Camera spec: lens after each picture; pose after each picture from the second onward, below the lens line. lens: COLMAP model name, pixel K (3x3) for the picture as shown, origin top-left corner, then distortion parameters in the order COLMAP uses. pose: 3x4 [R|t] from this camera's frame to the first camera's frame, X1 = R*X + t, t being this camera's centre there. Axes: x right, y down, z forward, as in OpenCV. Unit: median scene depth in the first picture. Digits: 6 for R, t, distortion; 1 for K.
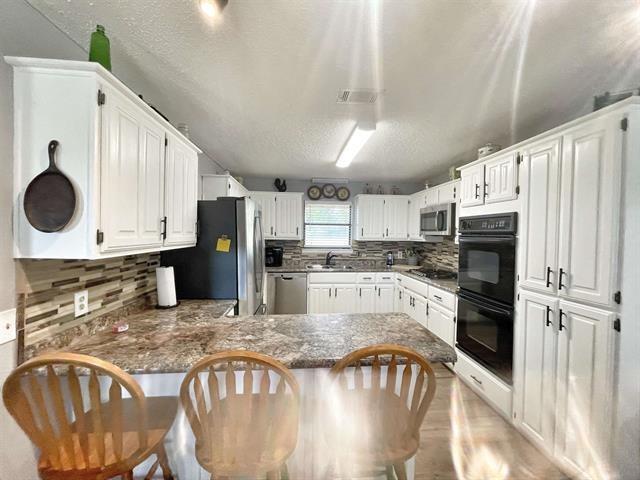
lens RADIAL K [[257.0, 0, 319.9], [0, 257.0, 240.3], [0, 0, 1]] dist [-0.001983, -0.000803]
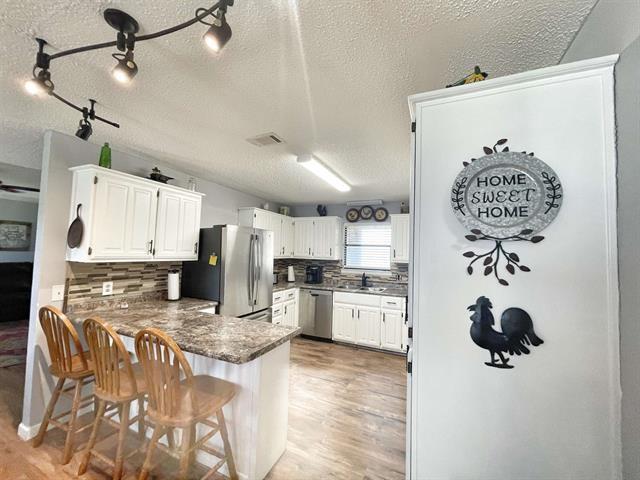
lens RADIAL K [[257.0, 0, 320.0], [0, 257.0, 238.4], [0, 0, 1]] dist [-0.001983, -0.000803]
pose [[0.875482, -0.016989, -0.482952, 0.885972], [-0.028566, 0.995815, -0.086814, 0.006690], [0.482406, 0.089800, 0.871333, 0.085992]]
